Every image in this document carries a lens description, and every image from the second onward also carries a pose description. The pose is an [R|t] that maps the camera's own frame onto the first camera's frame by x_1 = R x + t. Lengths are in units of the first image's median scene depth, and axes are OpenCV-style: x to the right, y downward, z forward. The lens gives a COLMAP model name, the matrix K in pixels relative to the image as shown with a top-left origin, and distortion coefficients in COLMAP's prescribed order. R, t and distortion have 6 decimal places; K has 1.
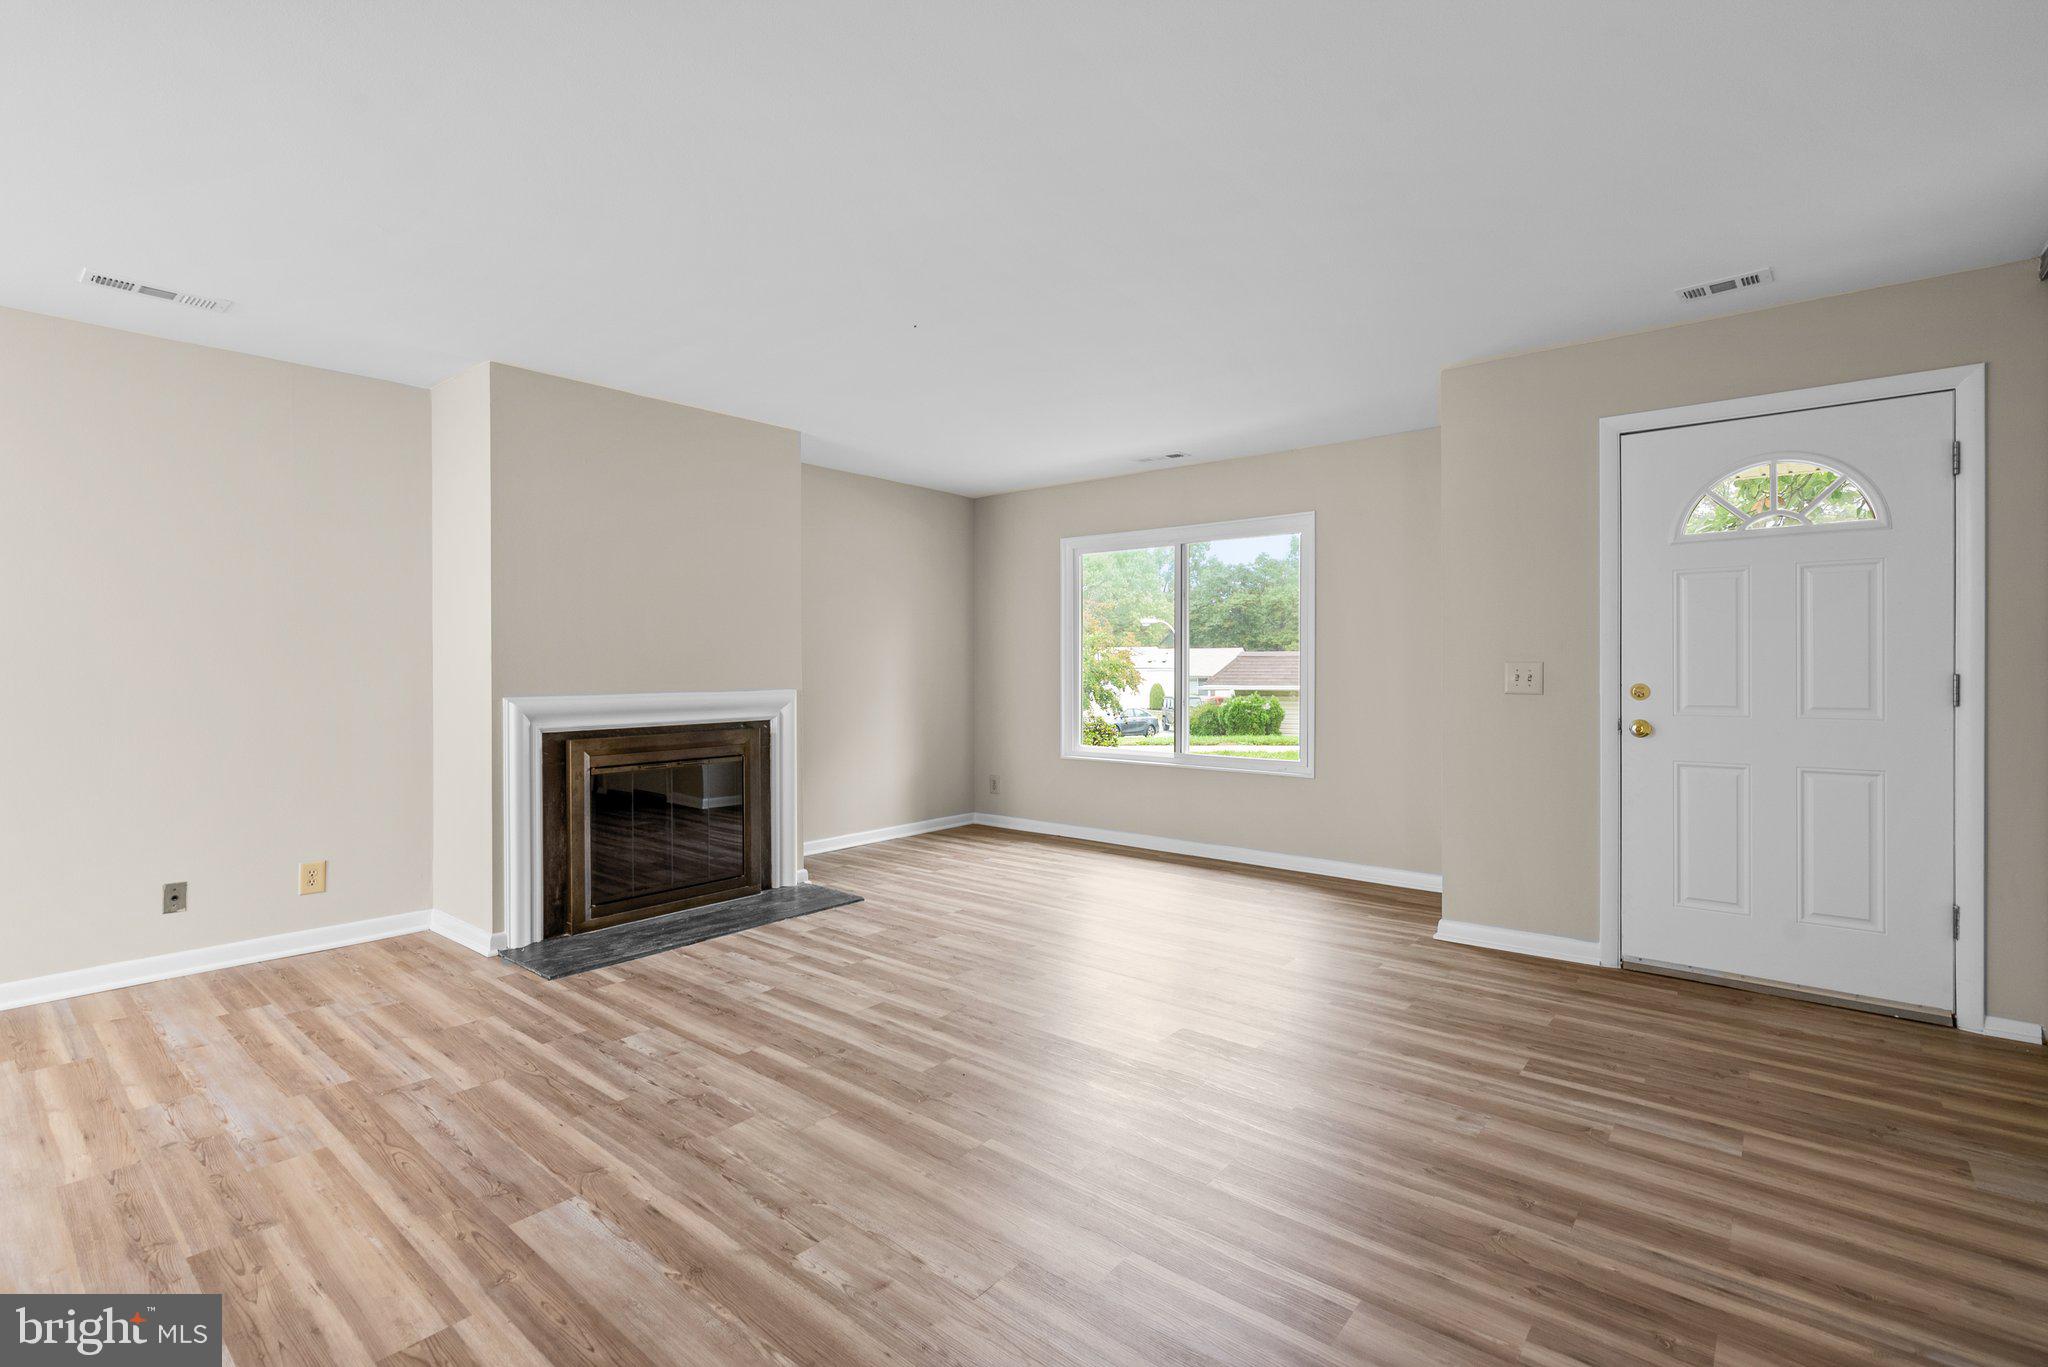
lens RADIAL K [[936.4, 0, 1028.0], [0, 936.4, 669.0], [0, 0, 1]] dist [-0.007844, 0.004270]
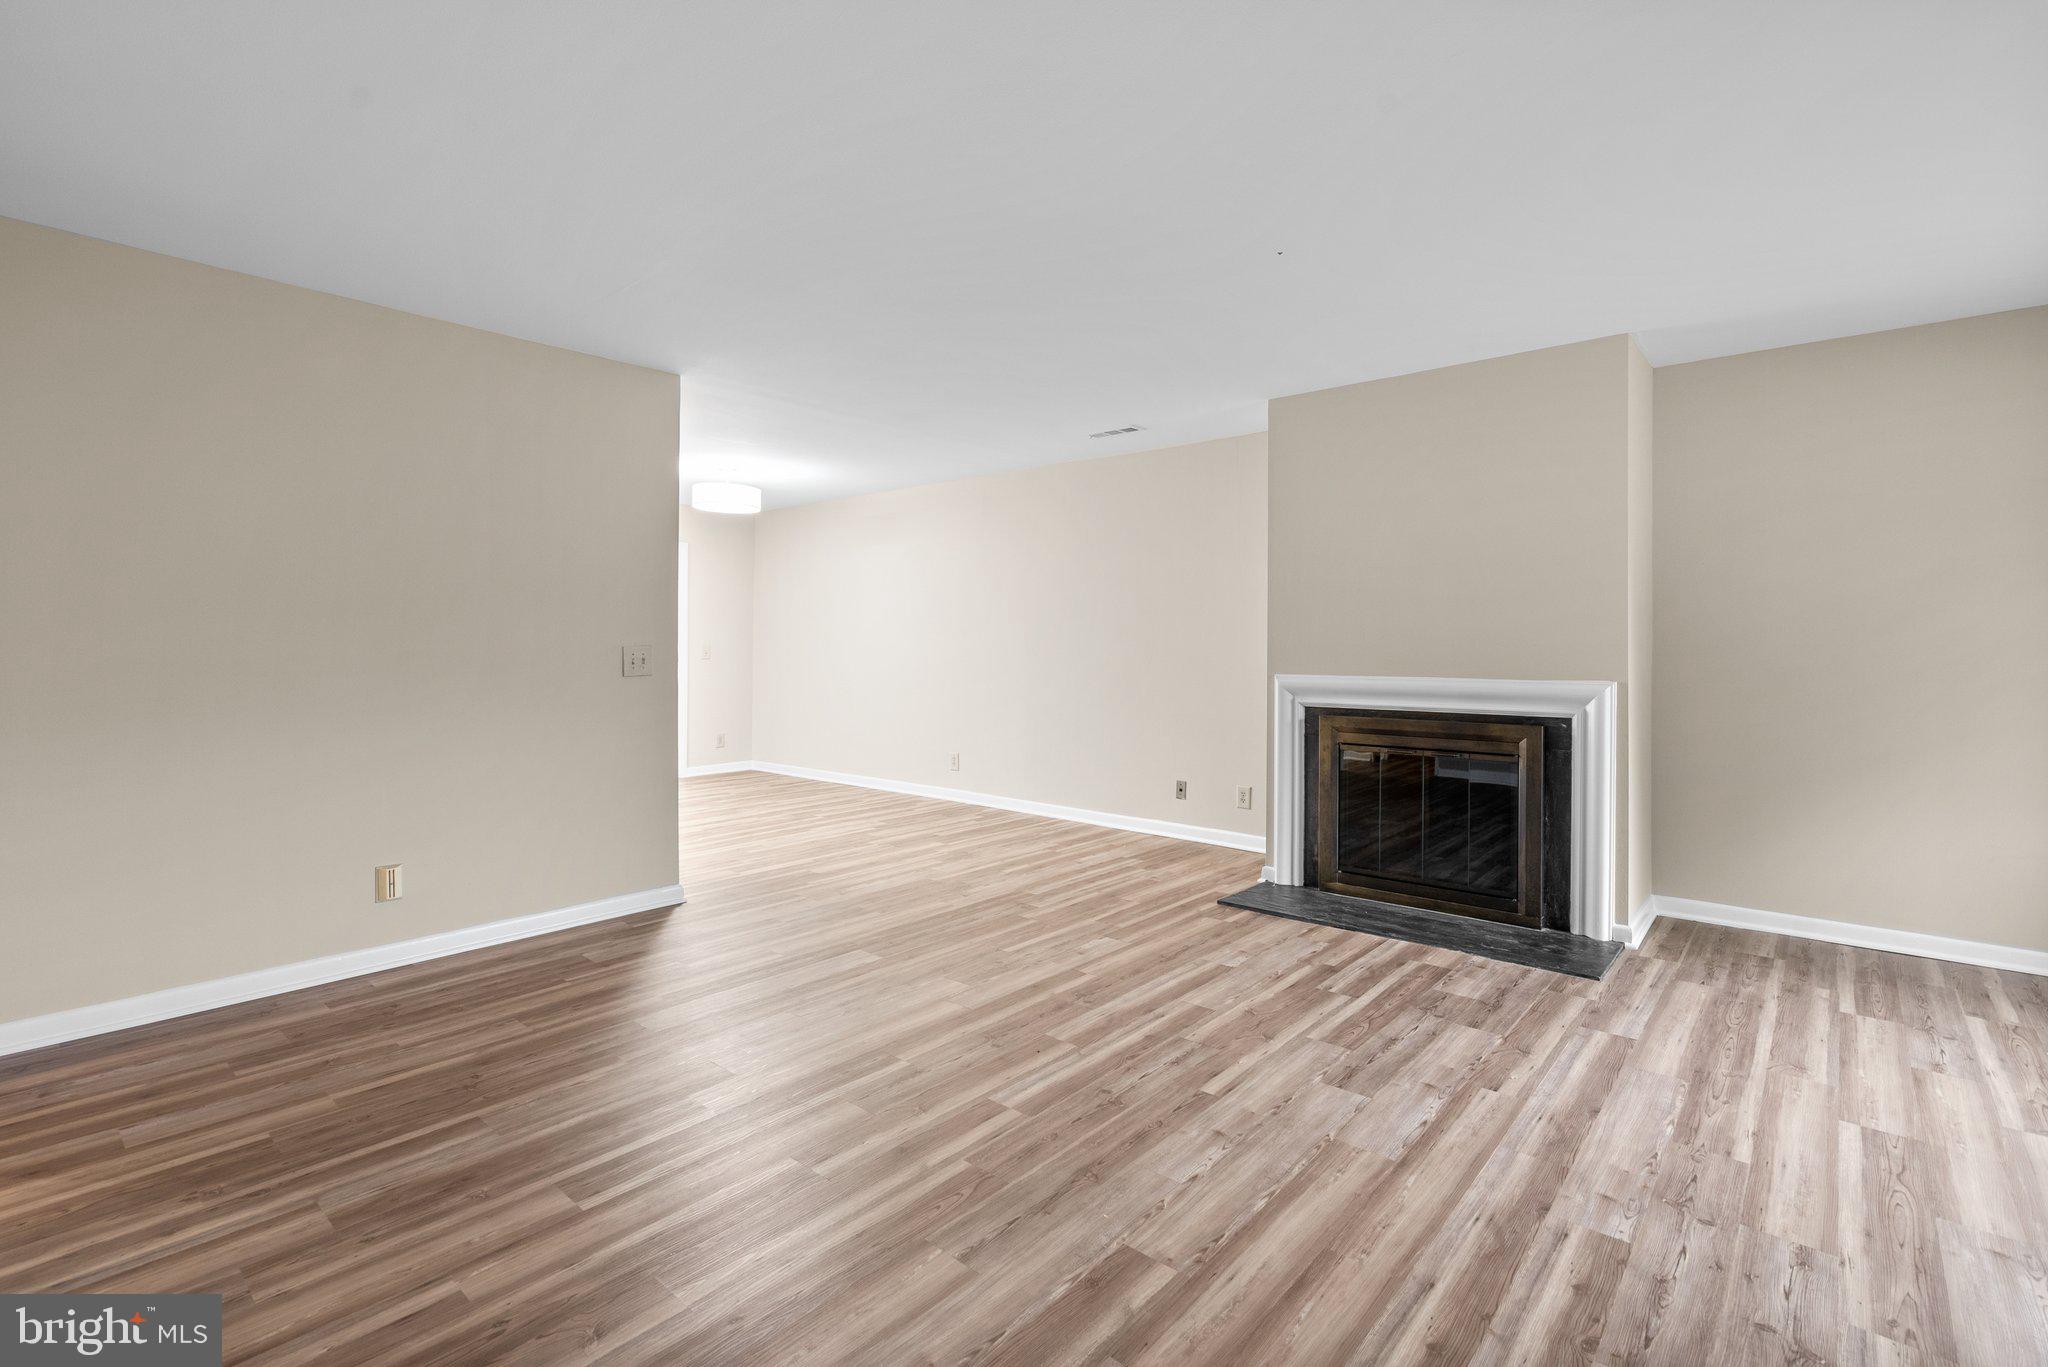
lens RADIAL K [[936.4, 0, 1011.4], [0, 936.4, 651.0], [0, 0, 1]] dist [-0.007844, 0.004270]
pose [[-0.036911, 0.007975, -0.999287, 0.829110], [-0.005081, 0.999954, 0.008168, -0.009279], [0.999306, 0.005379, -0.036869, 0.880000]]
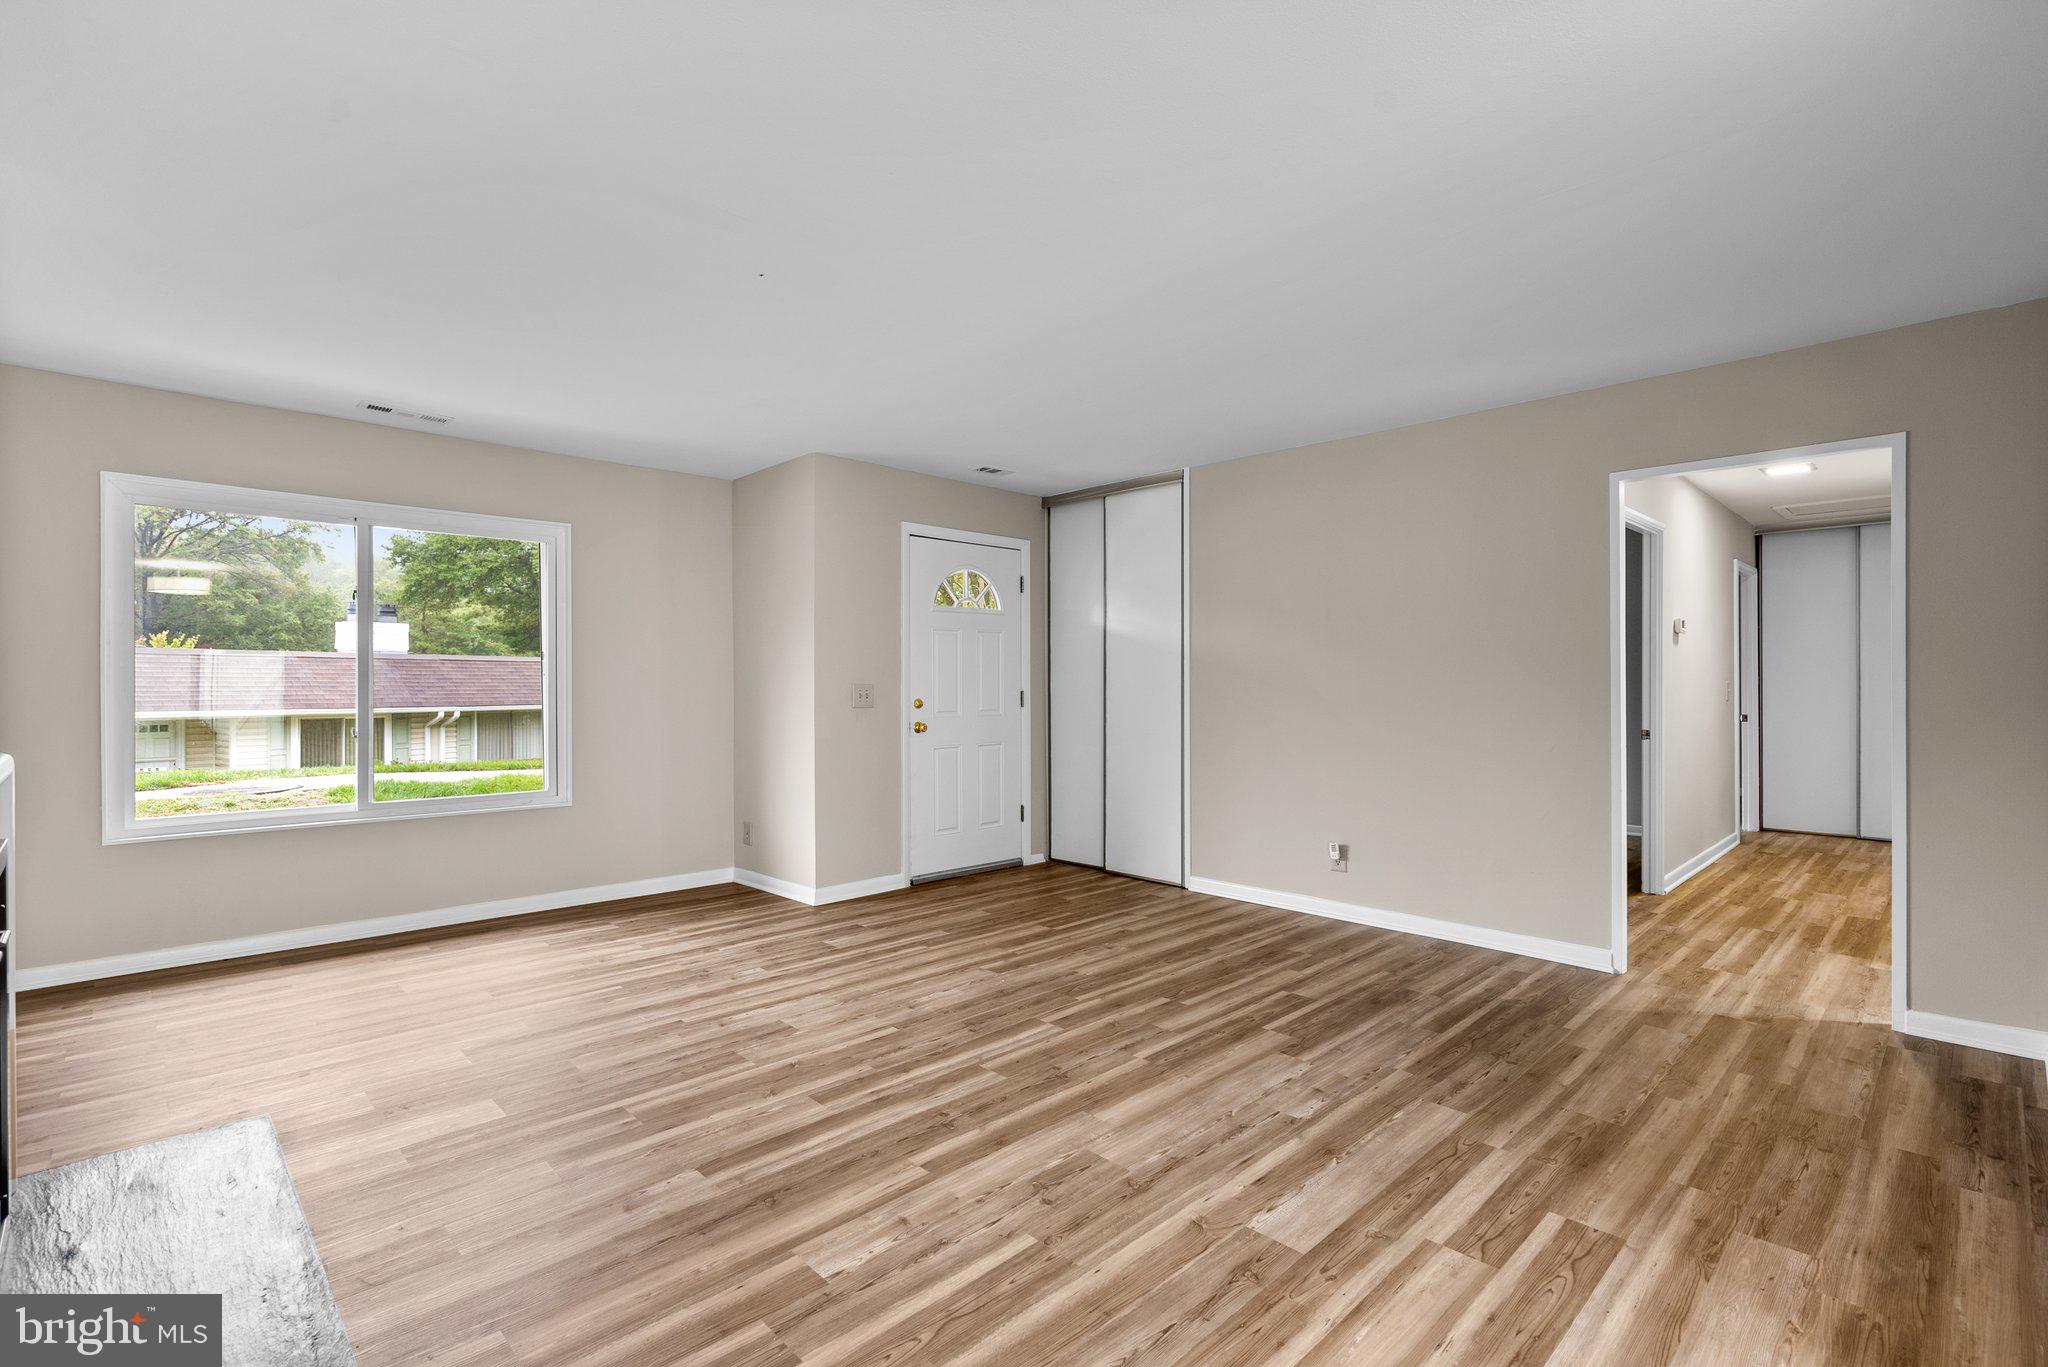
lens RADIAL K [[936.4, 0, 1026.5], [0, 936.4, 687.5], [0, 0, 1]] dist [-0.007844, 0.004270]
pose [[0.101906, -0.002133, 0.994792, -1.014603], [0.001127, 0.999997, 0.002028, -0.006767], [-0.994793, 0.000915, 0.101908, 0.767619]]
